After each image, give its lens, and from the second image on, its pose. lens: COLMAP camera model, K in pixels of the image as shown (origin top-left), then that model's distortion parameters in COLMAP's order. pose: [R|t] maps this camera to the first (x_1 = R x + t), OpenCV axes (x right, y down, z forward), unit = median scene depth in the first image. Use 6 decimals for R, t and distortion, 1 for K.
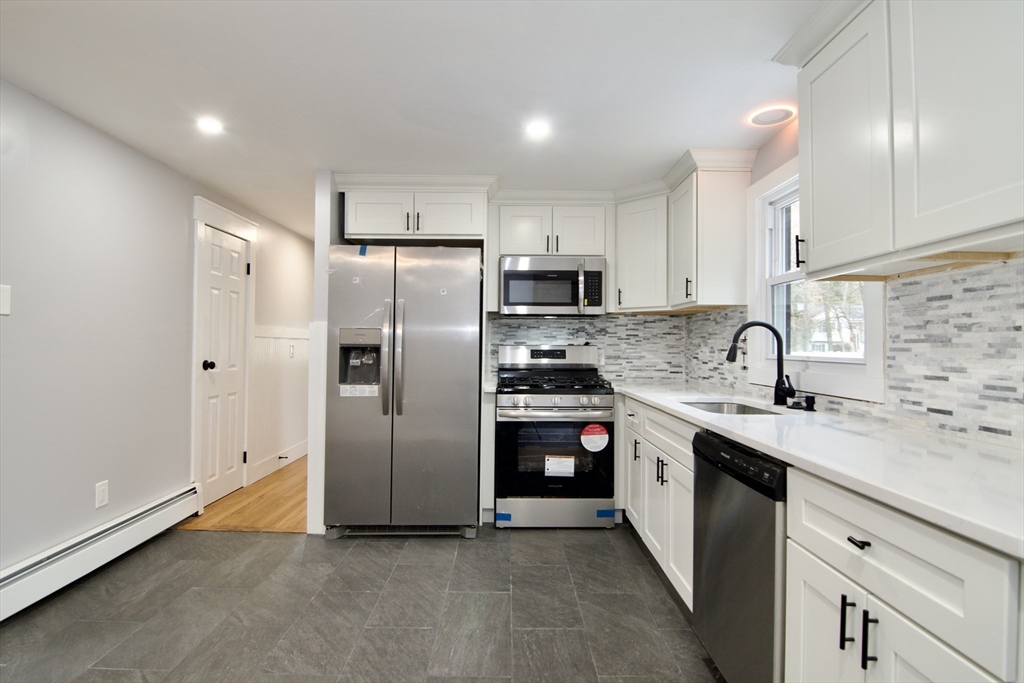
lens RADIAL K [[500.8, 0, 532.4], [0, 500.8, 337.2], [0, 0, 1]] dist [-0.008052, -0.007990]
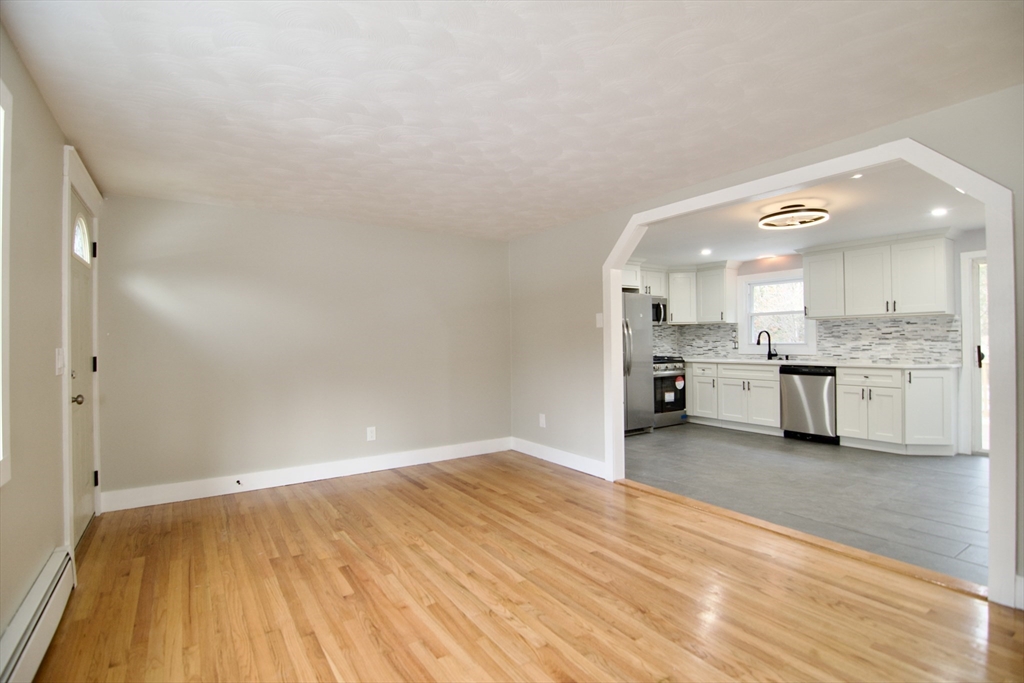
lens RADIAL K [[500.8, 0, 515.6], [0, 500.8, 337.1], [0, 0, 1]] dist [-0.008052, -0.007990]
pose [[0.837154, -0.011764, 0.546841, -1.760405], [0.007499, 0.999922, 0.010031, -0.025318], [-0.546916, -0.004297, 0.837176, -0.451701]]
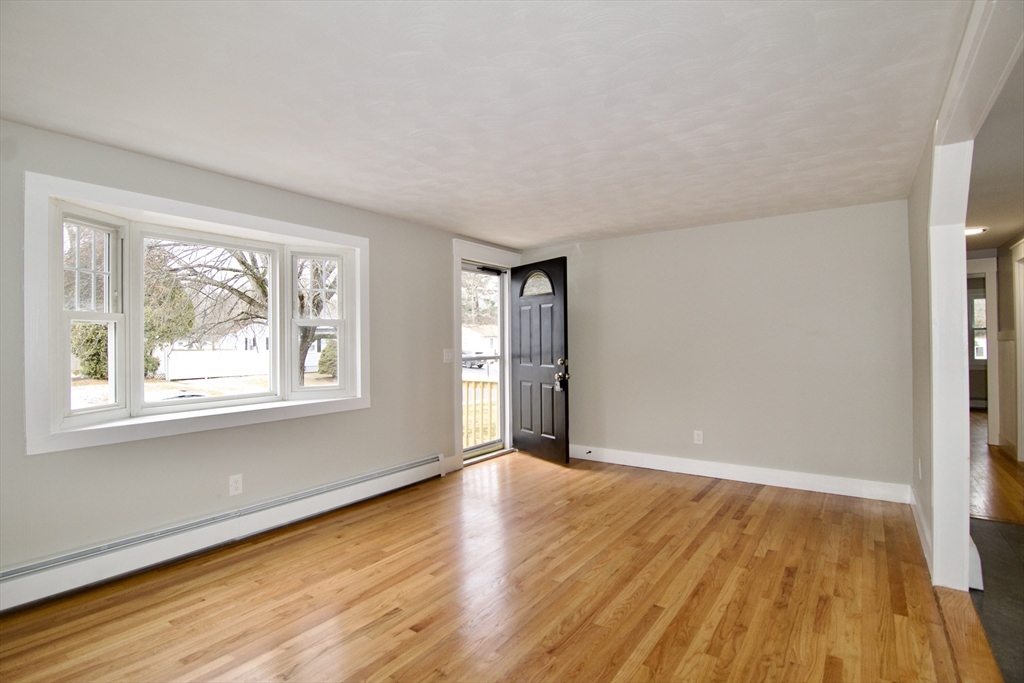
lens RADIAL K [[500.8, 0, 509.9], [0, 500.8, 341.5], [0, 0, 1]] dist [-0.008052, -0.007990]
pose [[0.808527, -0.014532, -0.588280, -0.869209], [0.022283, 0.999734, 0.005930, -0.035081], [0.588038, -0.017903, 0.808635, -0.506933]]
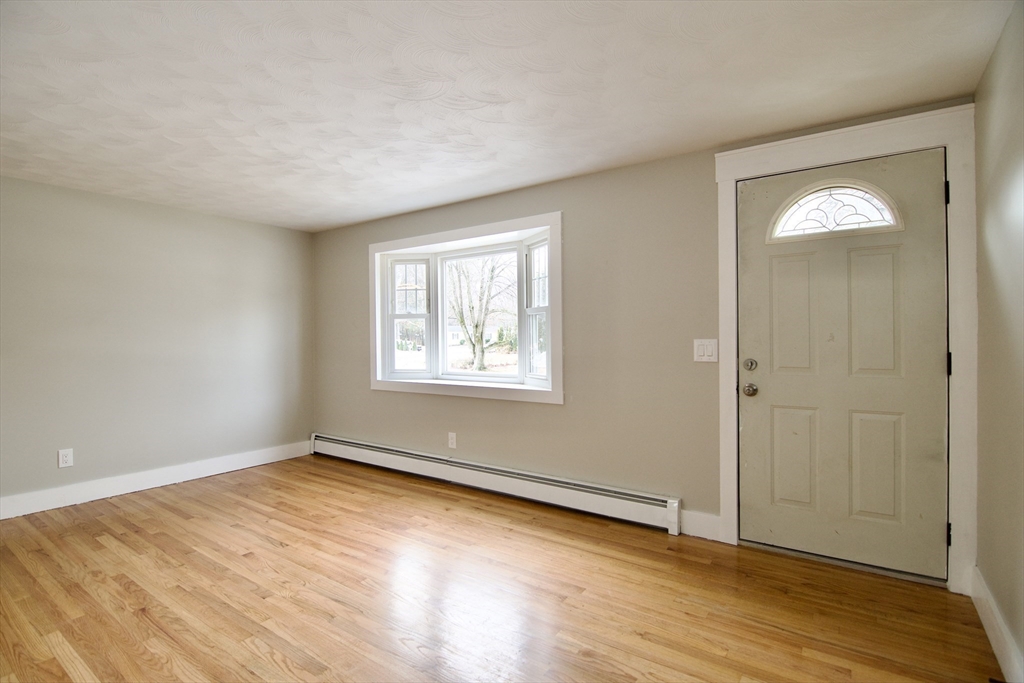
lens RADIAL K [[500.8, 0, 514.2], [0, 500.8, 334.0], [0, 0, 1]] dist [-0.008052, -0.007990]
pose [[-0.586824, -0.009089, -0.809664, -0.949894], [0.013822, 0.999679, -0.021240, 0.001158], [0.809597, -0.023656, -0.586510, 0.917166]]
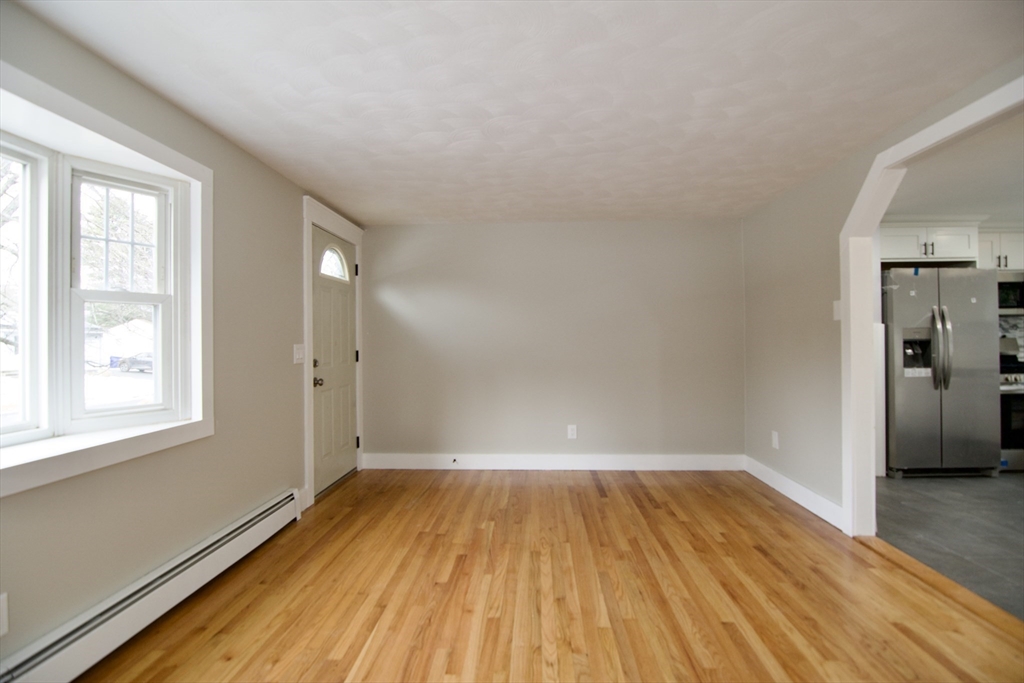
lens RADIAL K [[500.8, 0, 507.1], [0, 500.8, 339.9], [0, 0, 1]] dist [-0.008052, -0.007990]
pose [[0.997557, -0.015469, -0.068122, -1.390969], [0.016525, 0.999751, 0.014966, -0.023809], [0.067874, -0.016055, 0.997565, -0.459389]]
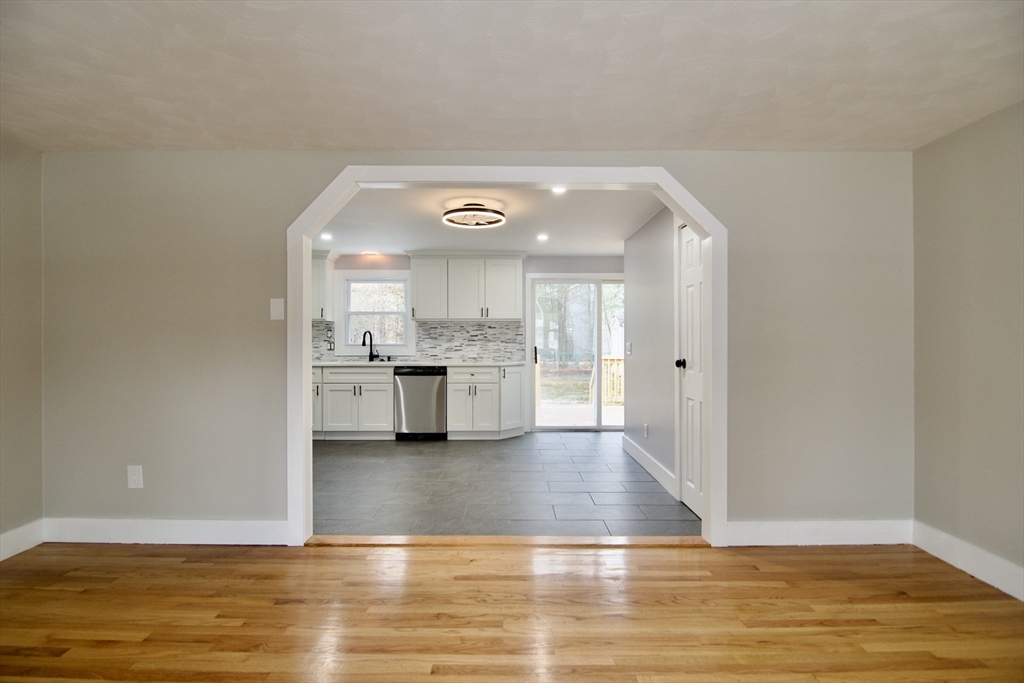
lens RADIAL K [[500.8, 0, 517.9], [0, 500.8, 344.1], [0, 0, 1]] dist [-0.008052, -0.007990]
pose [[0.011273, -0.019468, 0.999747, -1.725842], [-0.016831, 0.999665, 0.019656, -0.019834], [-0.999795, -0.017049, 0.010941, 0.138777]]
